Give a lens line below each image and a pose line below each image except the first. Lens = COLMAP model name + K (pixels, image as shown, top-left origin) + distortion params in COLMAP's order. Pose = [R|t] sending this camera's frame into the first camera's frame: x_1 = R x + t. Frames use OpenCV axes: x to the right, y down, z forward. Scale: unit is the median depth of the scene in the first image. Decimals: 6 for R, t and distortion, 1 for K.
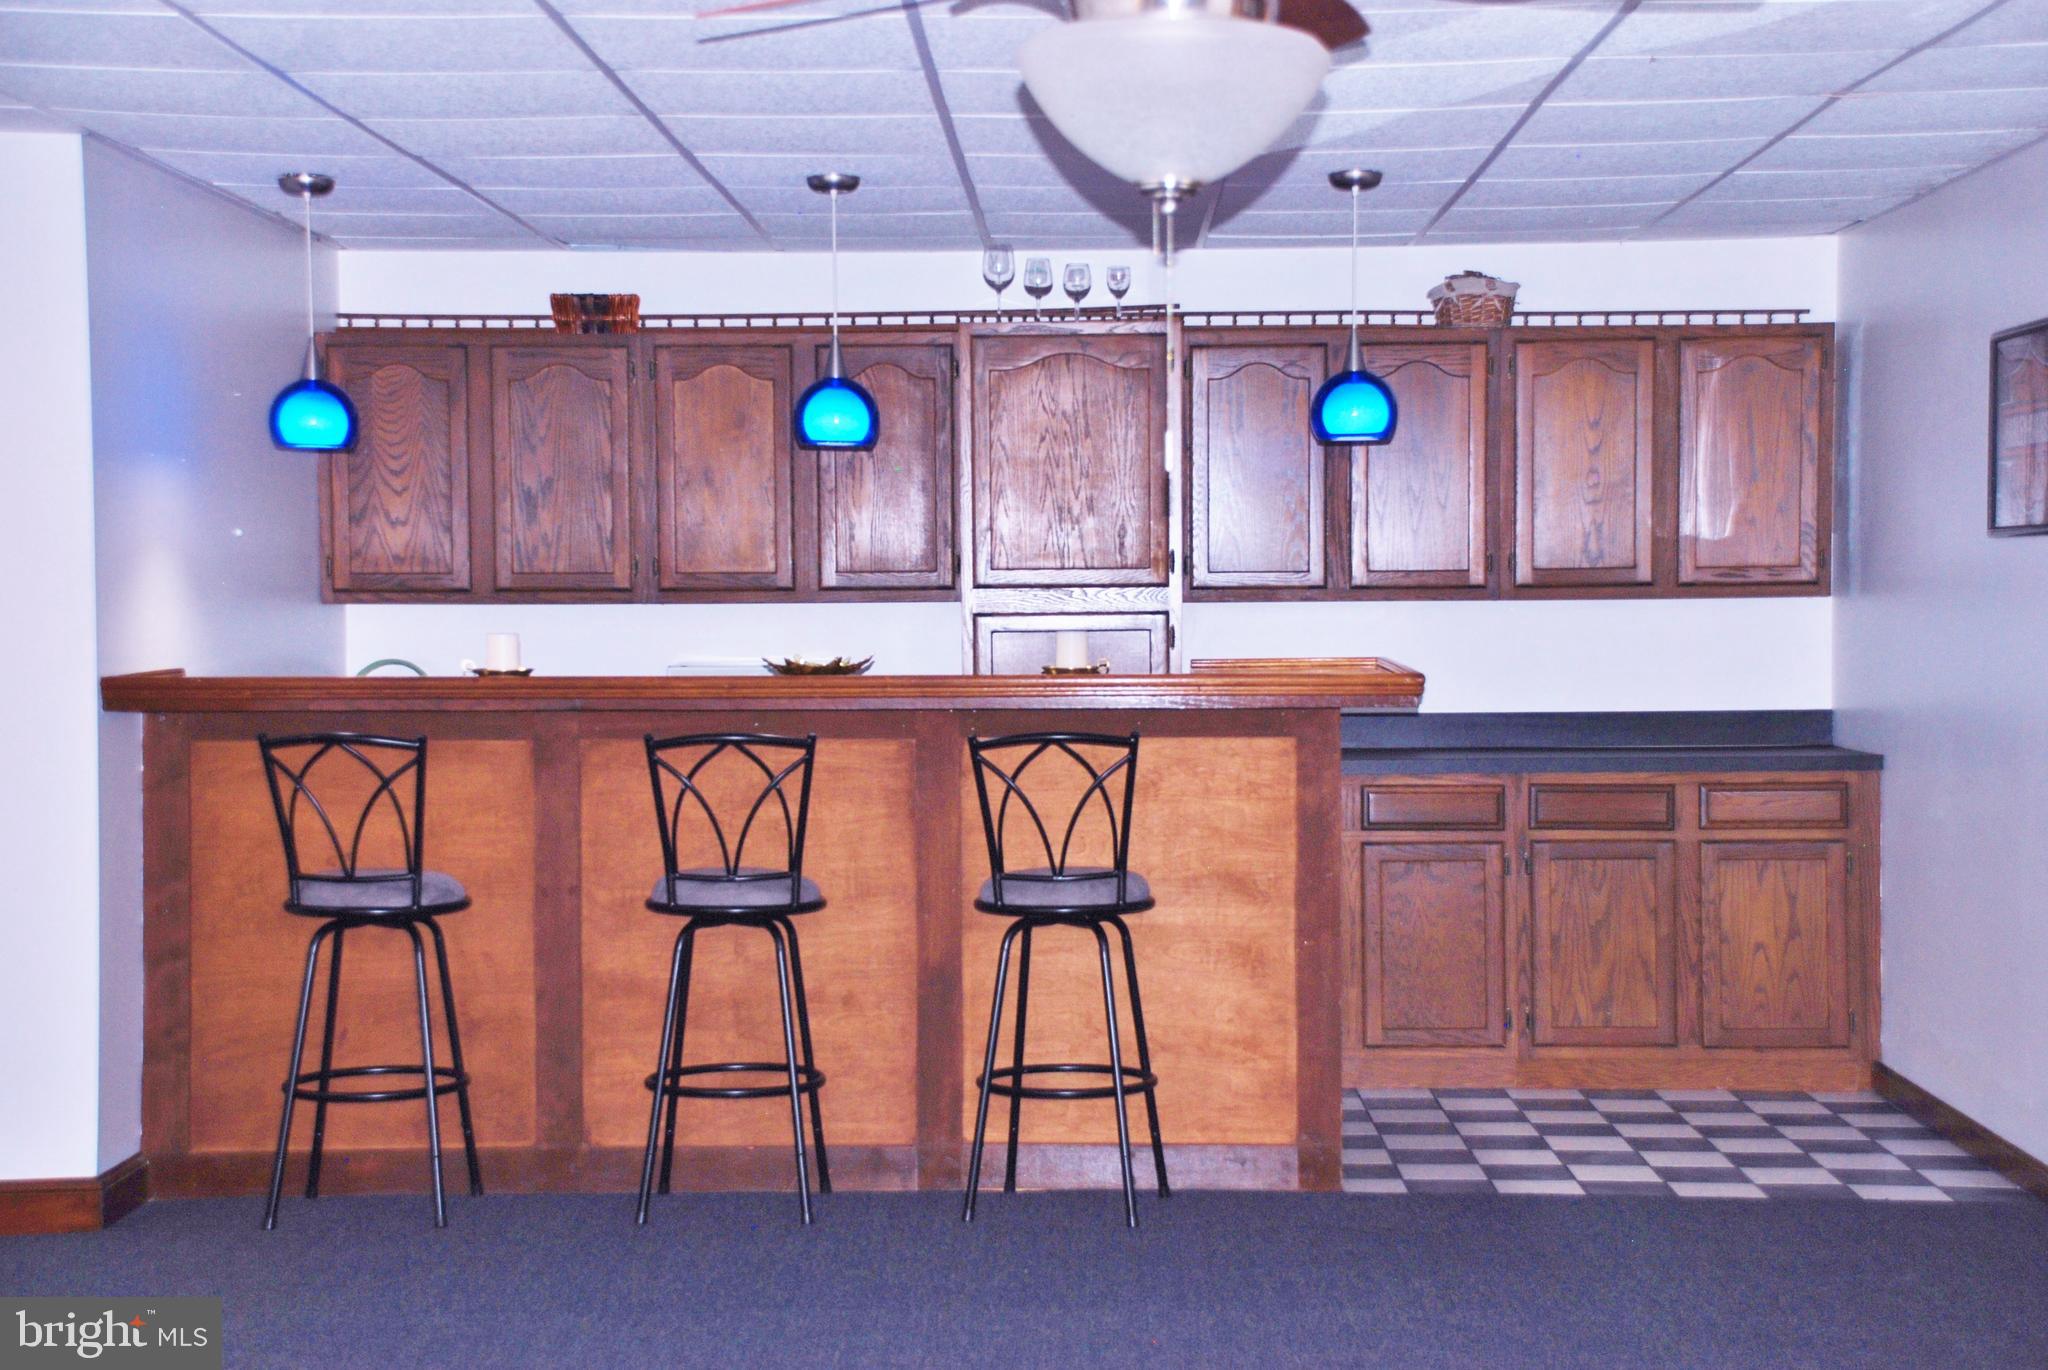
lens RADIAL K [[3308.5, 0, 1024.0], [0, 3308.5, 685.0], [0, 0, 1]] dist [0.325178, 0.026086]
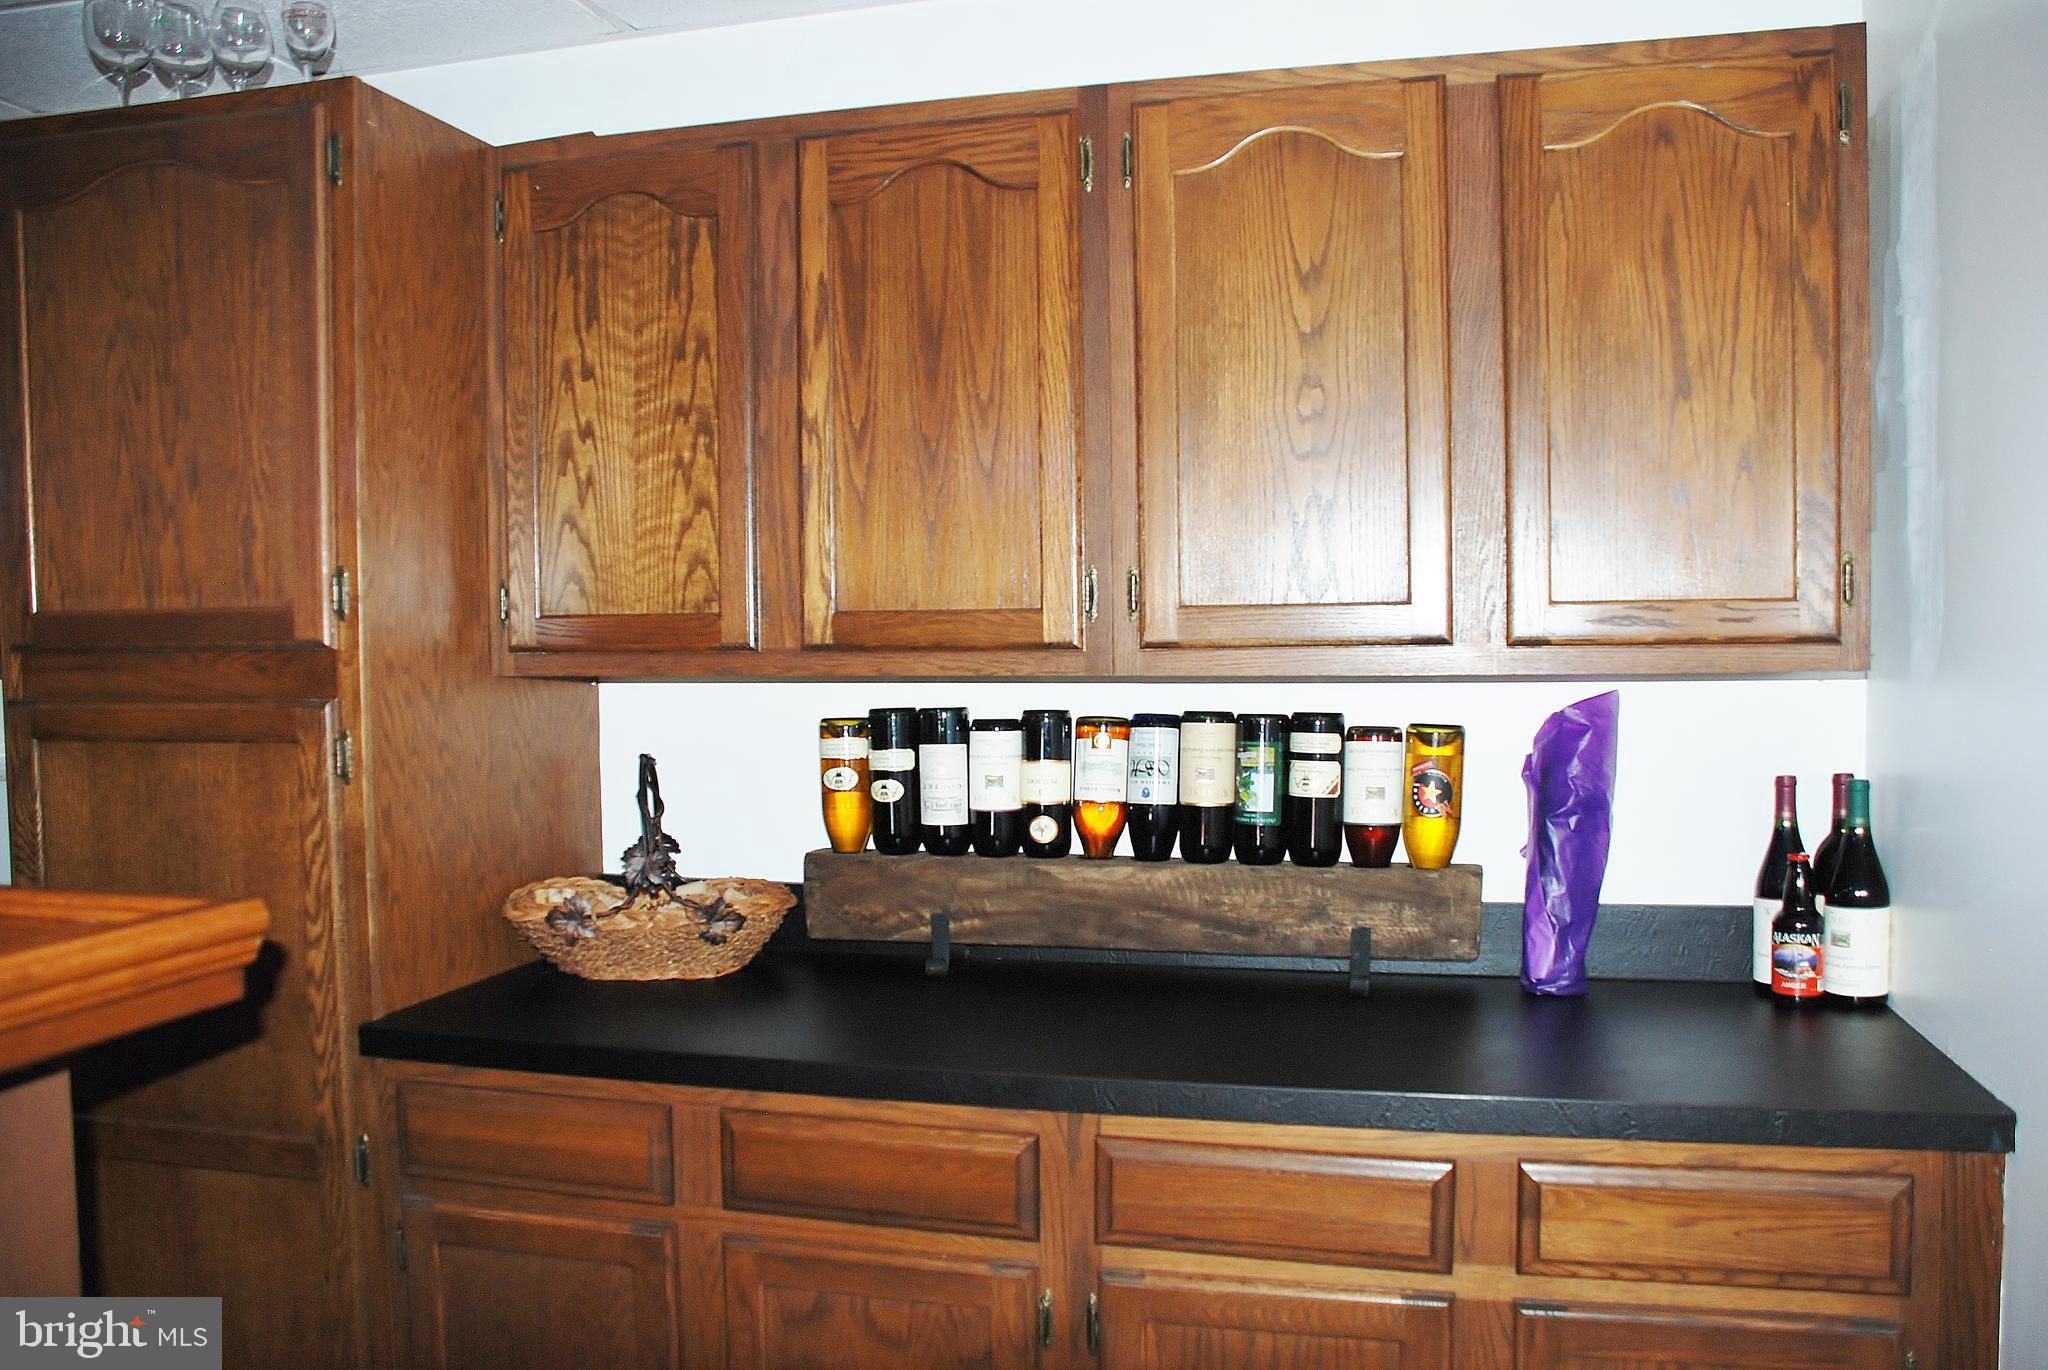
lens RADIAL K [[1643.5, 0, 1024.0], [0, 1643.5, 685.0], [0, 0, 1]] dist [-0.104738, 0.001396]
pose [[0.970724, 0.003928, -0.240167, 0.187438], [-0.005182, 0.999976, -0.004592, -0.023404], [0.240143, 0.005703, 0.970721, 0.792925]]
